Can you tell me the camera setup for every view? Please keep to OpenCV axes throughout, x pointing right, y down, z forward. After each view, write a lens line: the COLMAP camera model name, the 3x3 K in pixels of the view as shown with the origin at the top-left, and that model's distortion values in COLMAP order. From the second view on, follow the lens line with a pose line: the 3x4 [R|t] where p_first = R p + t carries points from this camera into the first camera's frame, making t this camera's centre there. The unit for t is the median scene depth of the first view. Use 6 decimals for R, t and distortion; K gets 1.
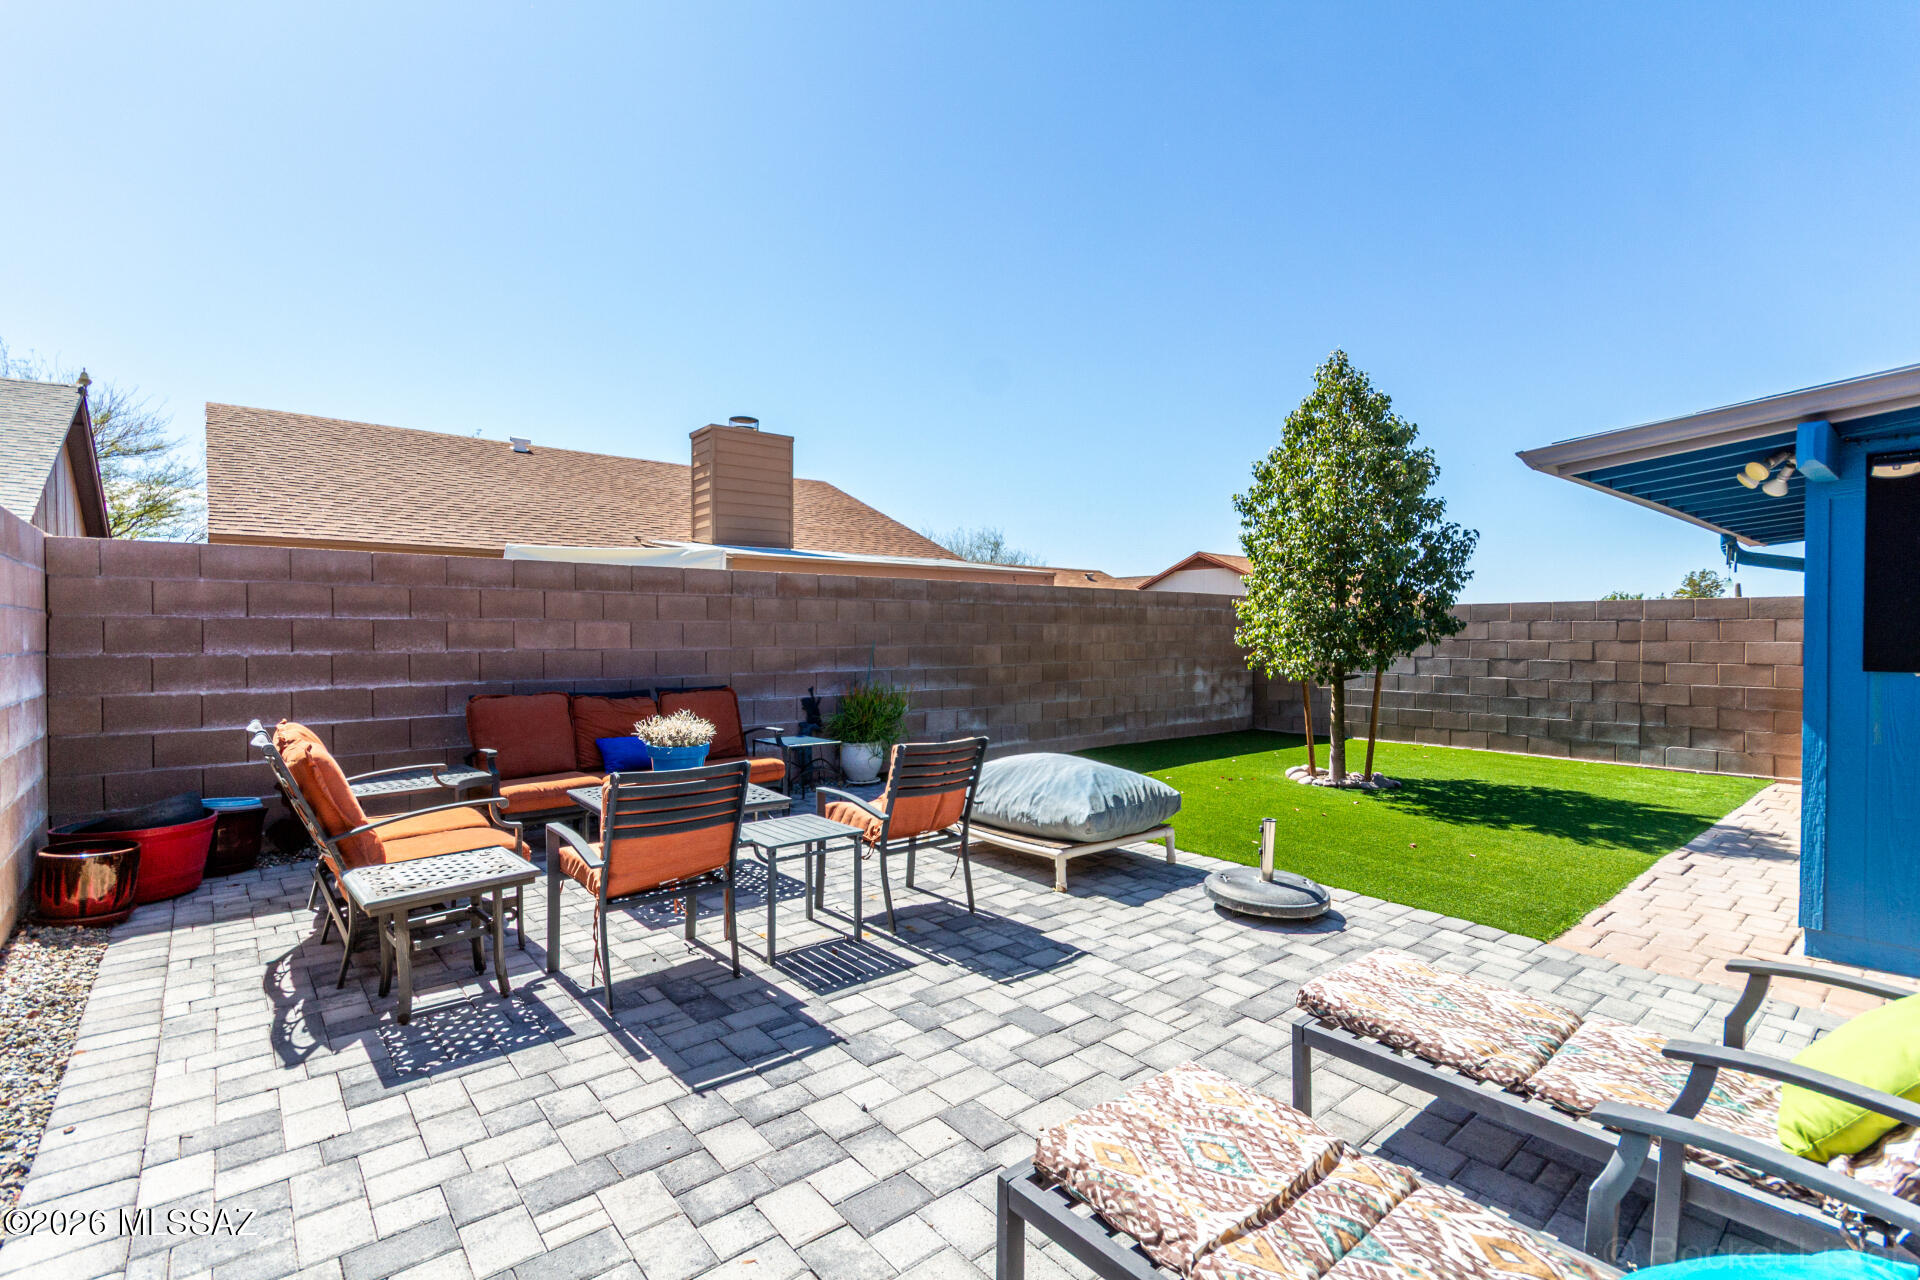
lens RADIAL K [[897.9, 0, 978.6], [0, 897.9, 645.0], [0, 0, 1]] dist [0.007965, 0.000774]
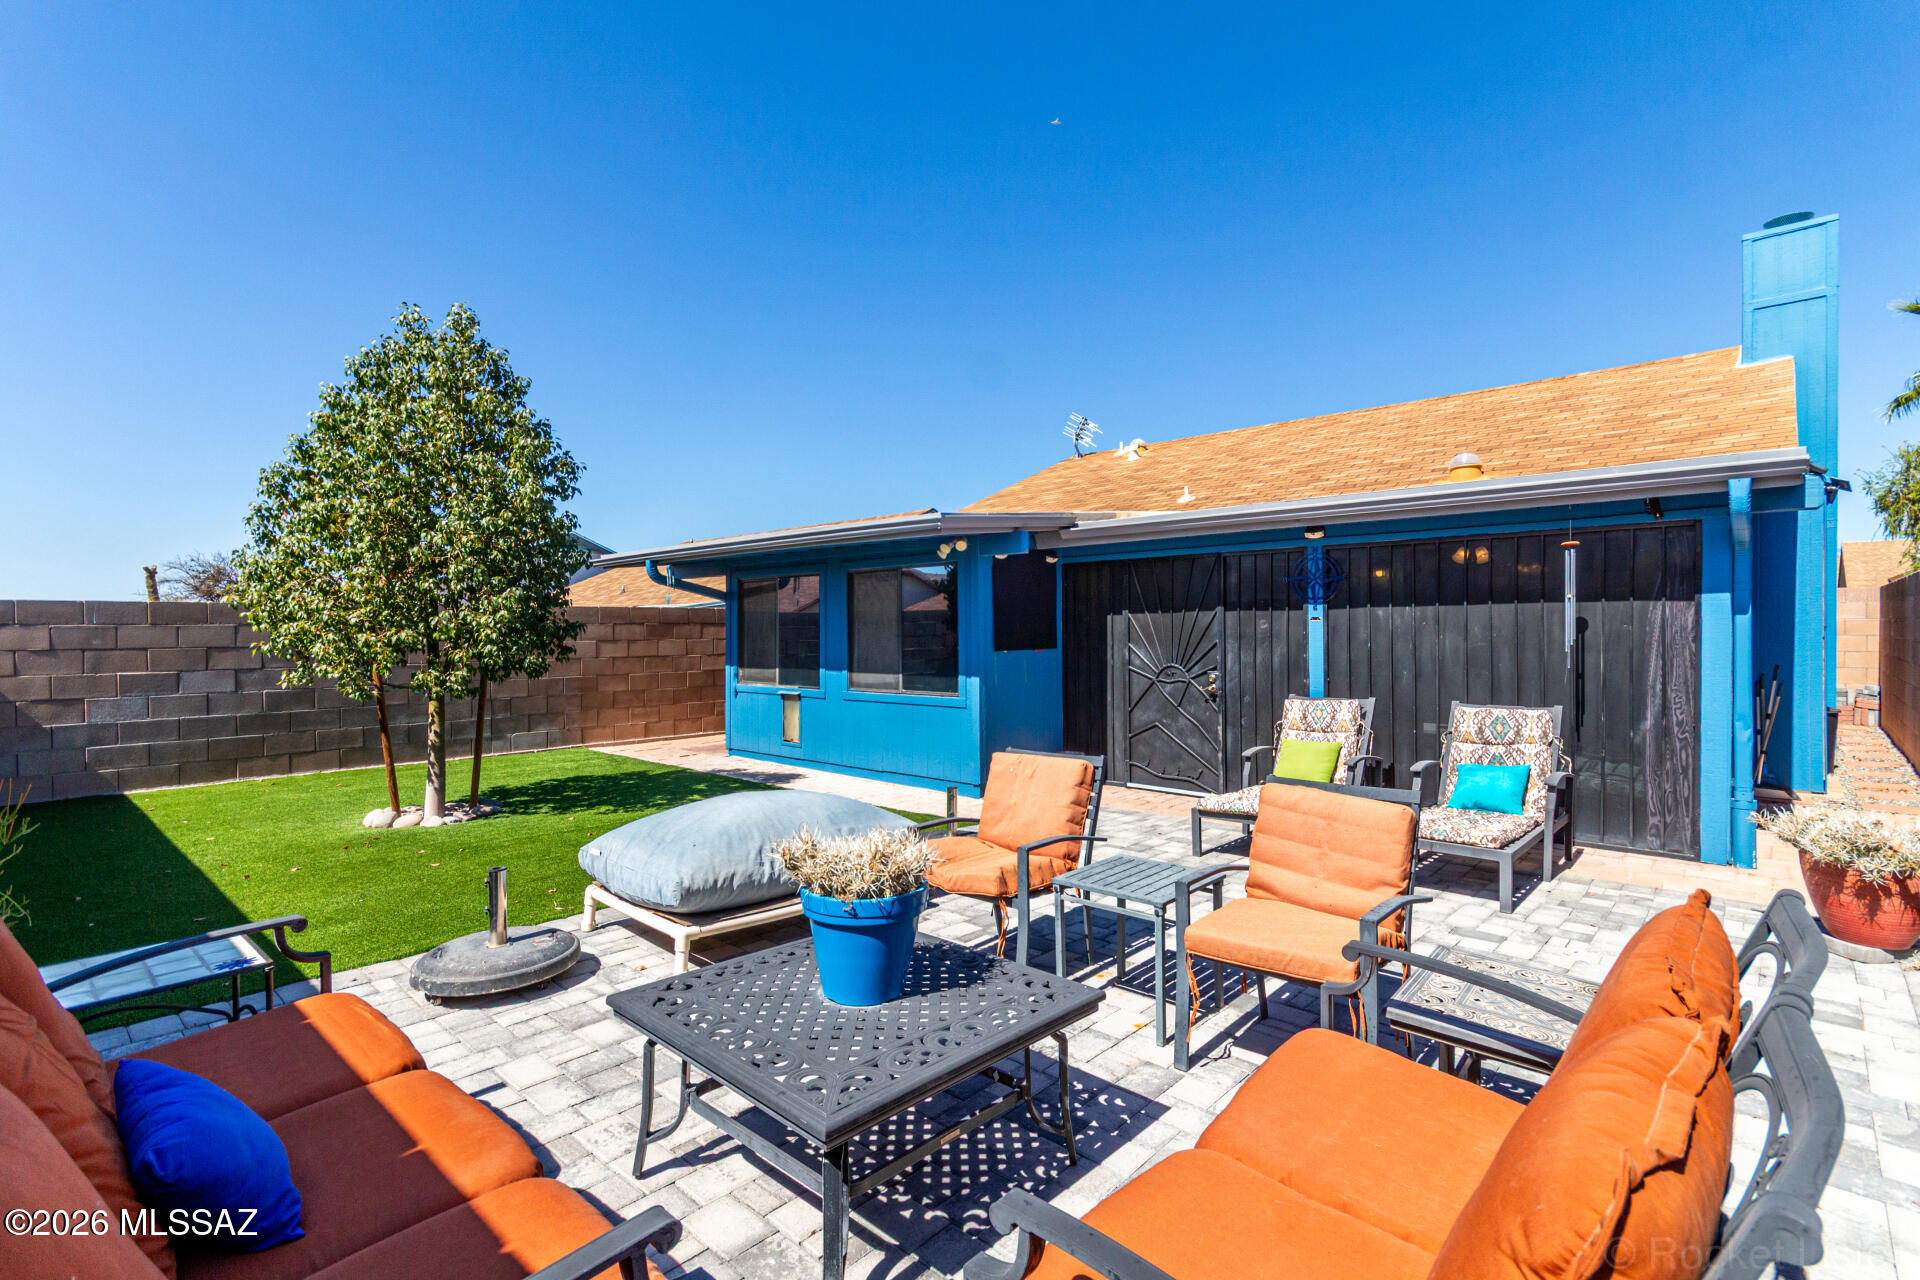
lens RADIAL K [[897.9, 0, 973.2], [0, 897.9, 630.0], [0, 0, 1]] dist [0.007965, 0.000774]
pose [[-0.126693, -0.003583, 0.991936, -0.466141], [0.020226, 0.999776, 0.006194, -0.016182], [-0.991736, 0.020847, -0.126592, 0.572996]]
